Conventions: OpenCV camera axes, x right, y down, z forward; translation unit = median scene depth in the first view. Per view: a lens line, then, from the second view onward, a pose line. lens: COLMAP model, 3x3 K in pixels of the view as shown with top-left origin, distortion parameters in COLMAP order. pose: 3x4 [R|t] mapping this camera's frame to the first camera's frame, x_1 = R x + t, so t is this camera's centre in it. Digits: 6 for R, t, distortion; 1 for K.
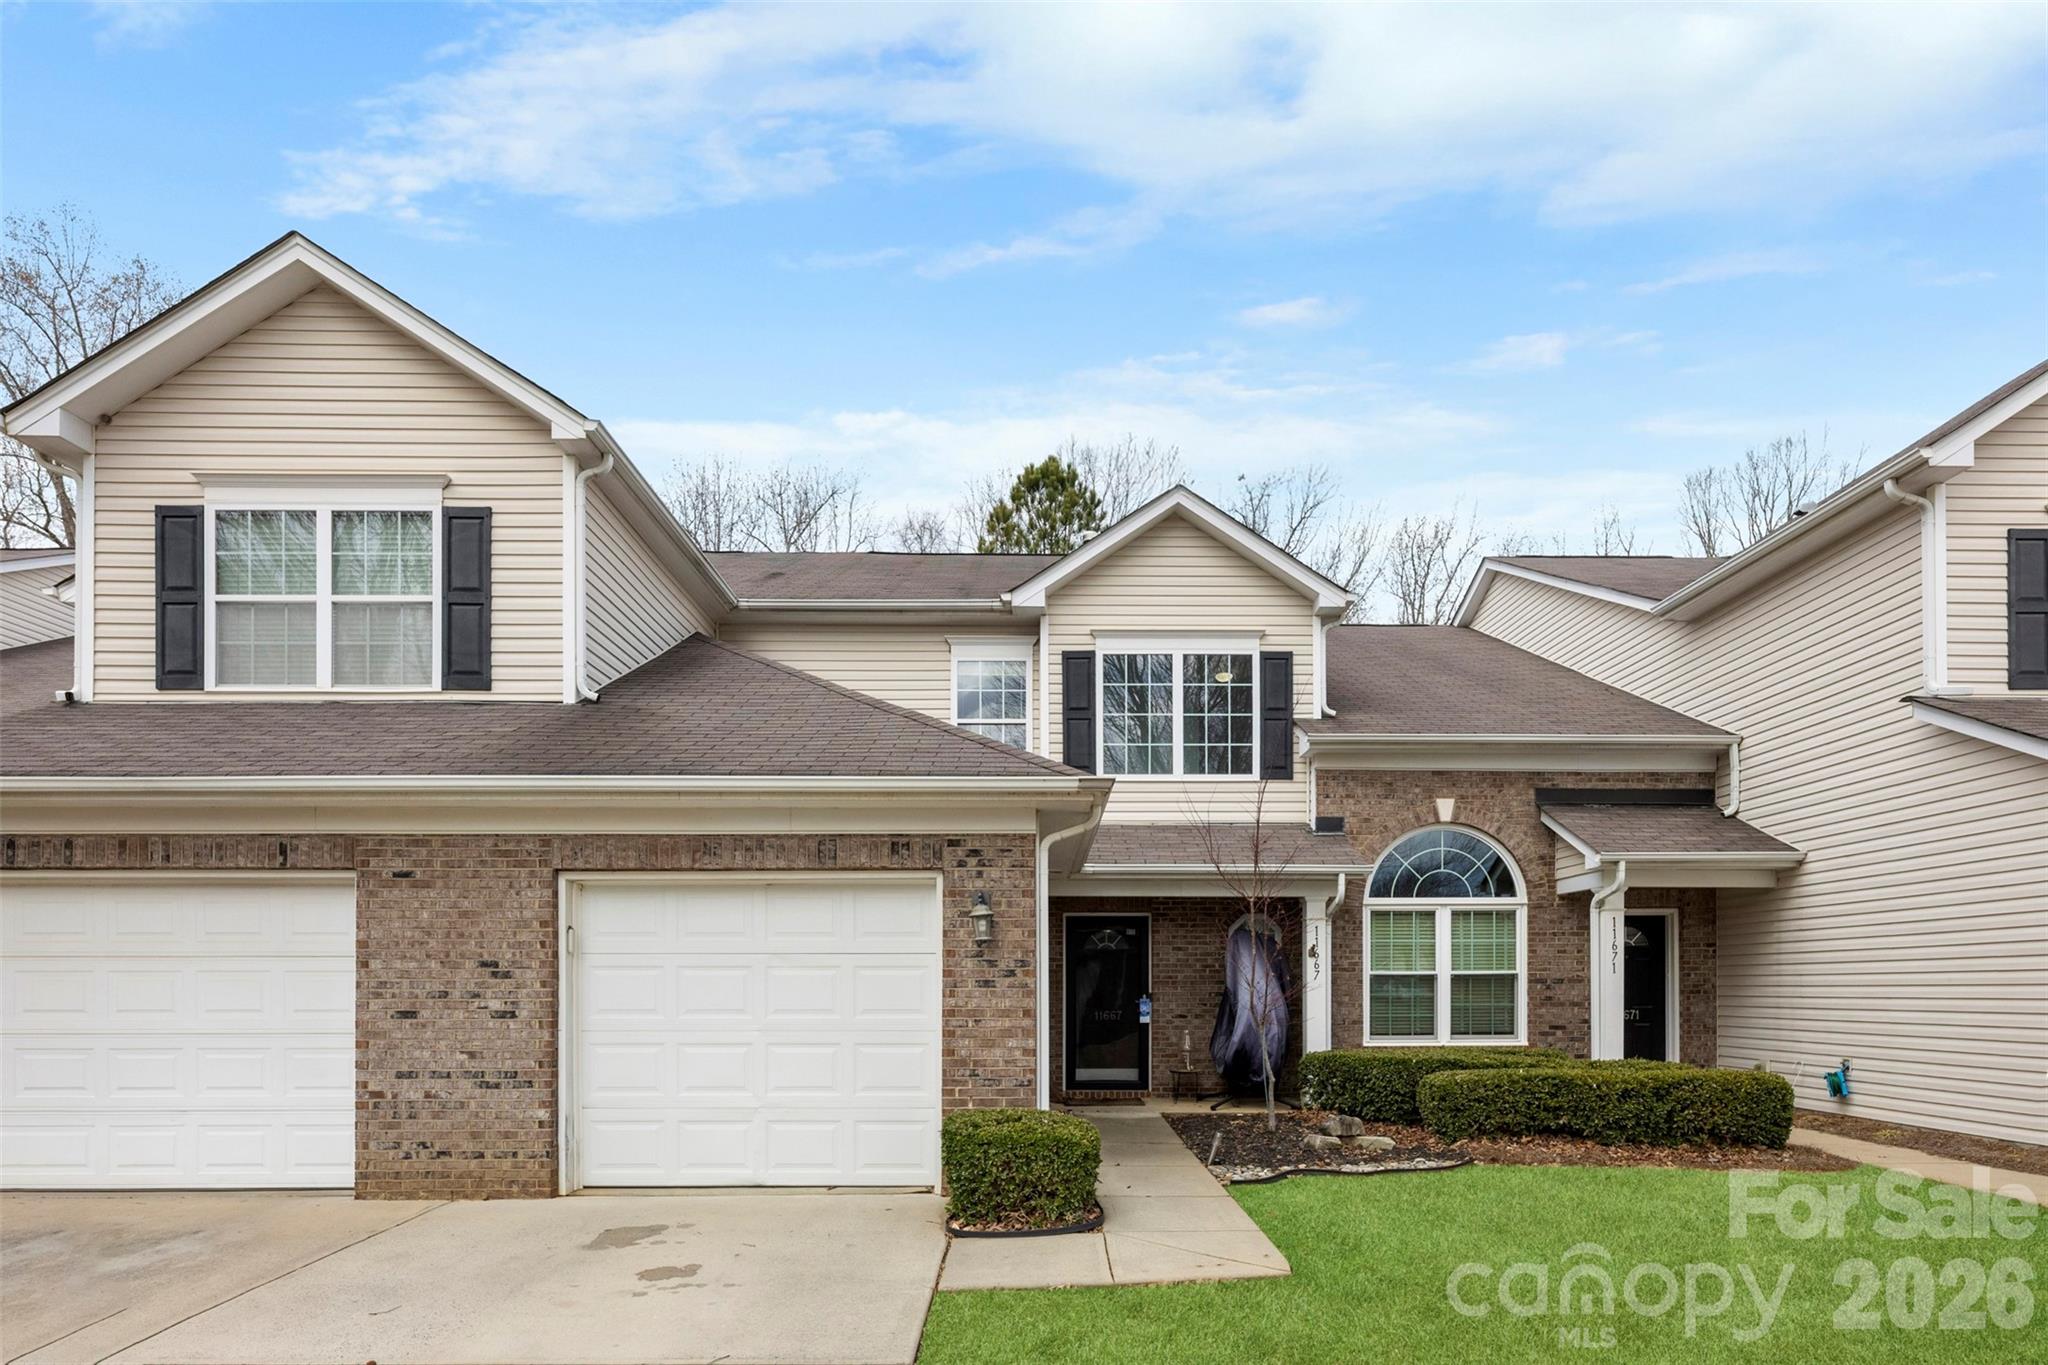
lens RADIAL K [[1078.4, 0, 1028.1], [0, 1078.4, 705.2], [0, 0, 1]] dist [-0.001793, -0.000062]
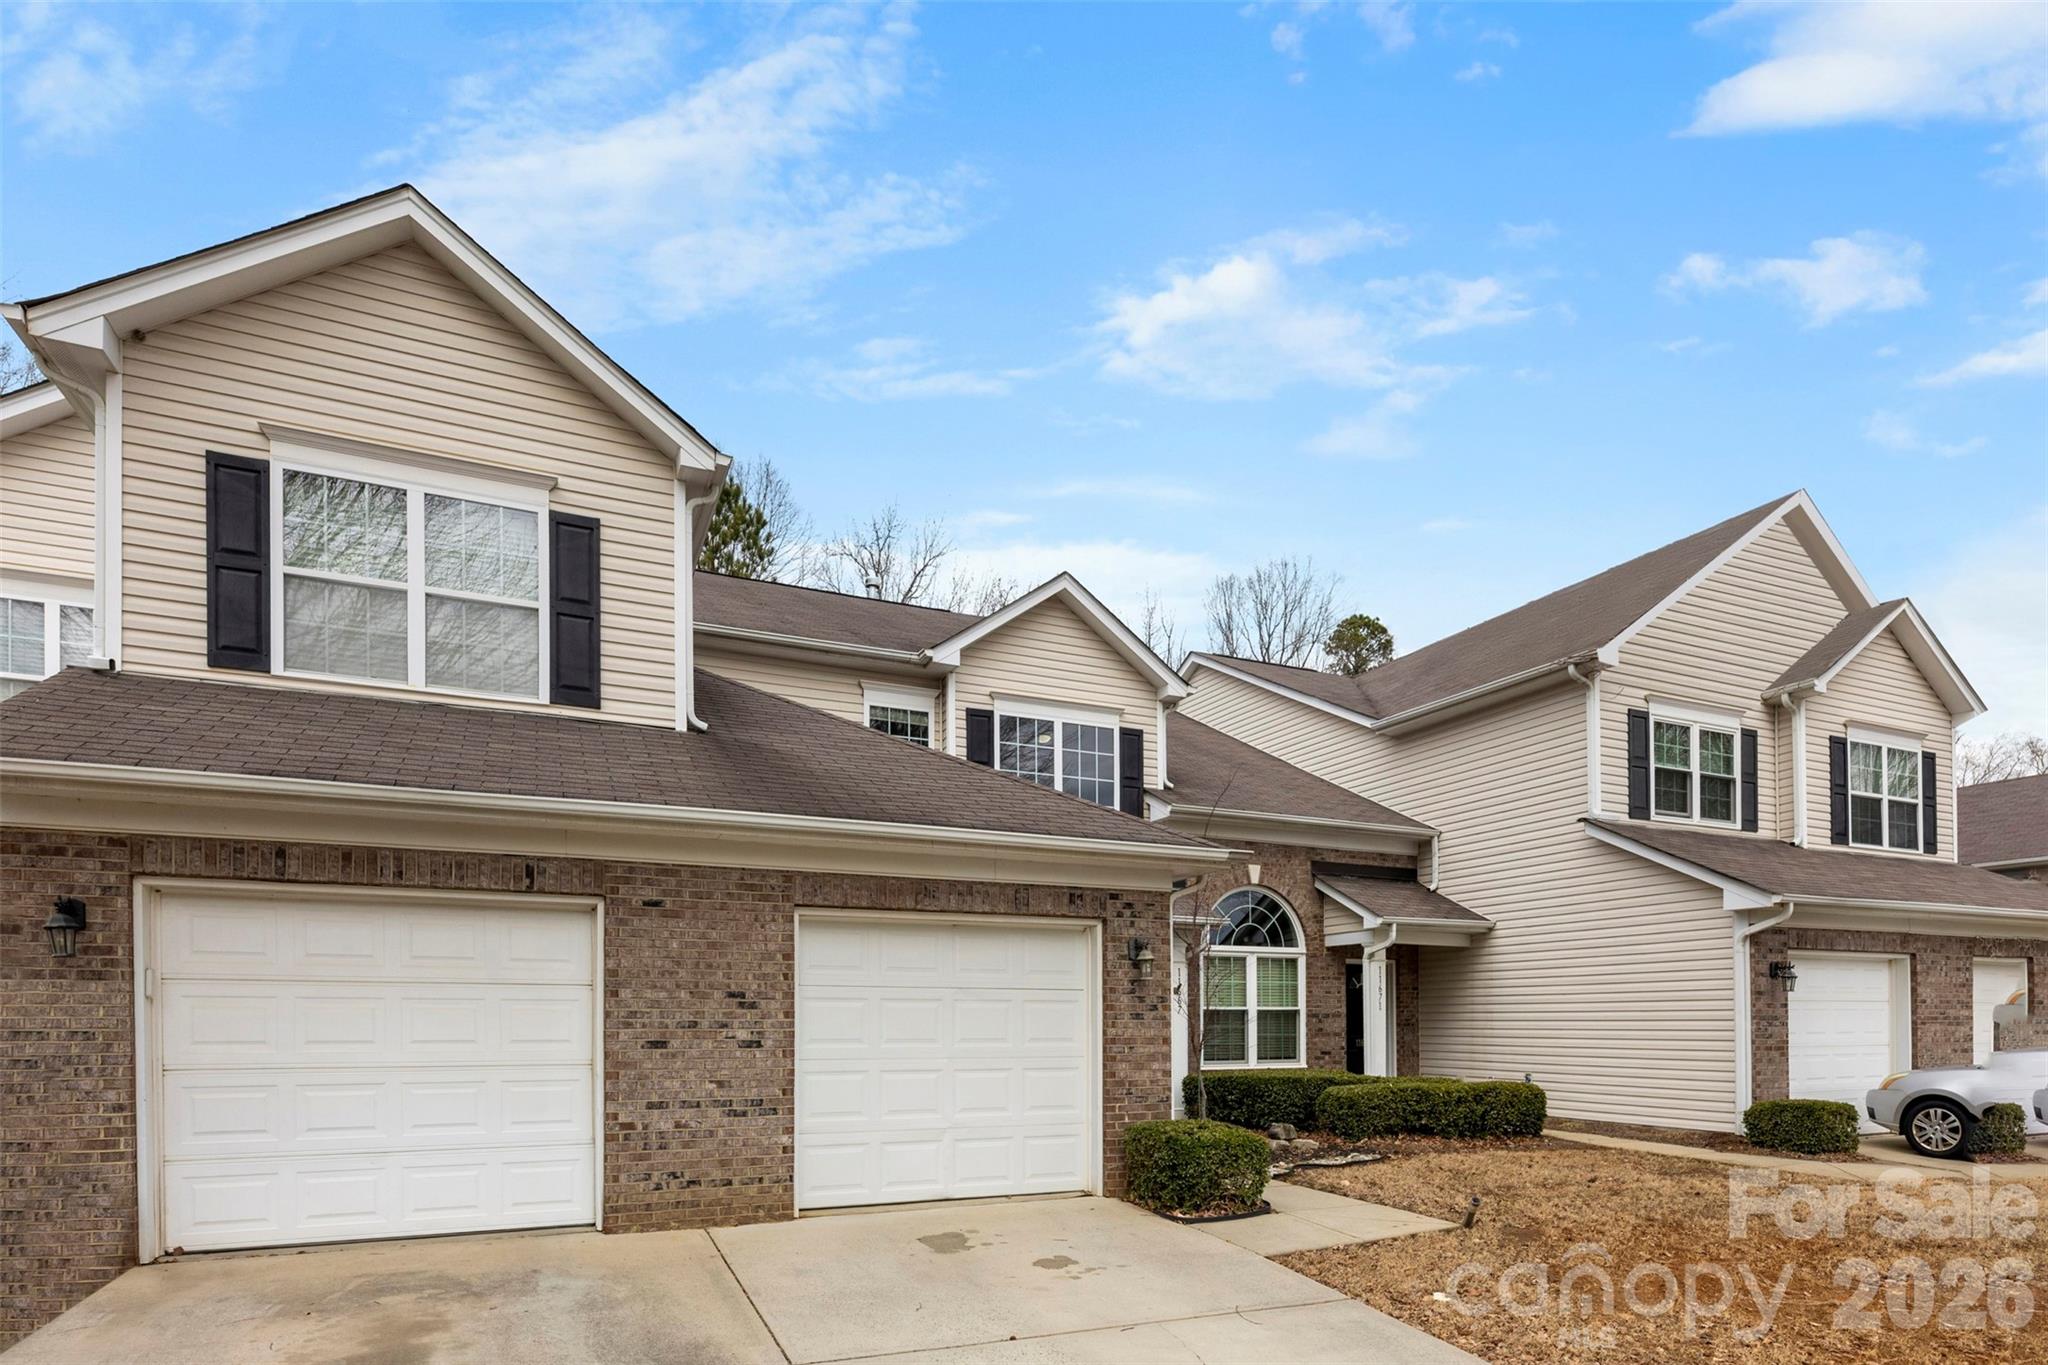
lens RADIAL K [[1090.0, 0, 1024.0], [0, 1090.0, 682.5], [0, 0, 1]] dist [-0.002063, -0.000297]
pose [[0.912166, 0.124620, 0.390413, -0.537166], [-0.107274, 0.992035, -0.066022, -0.013532], [-0.395531, 0.018342, 0.918269, -0.057587]]
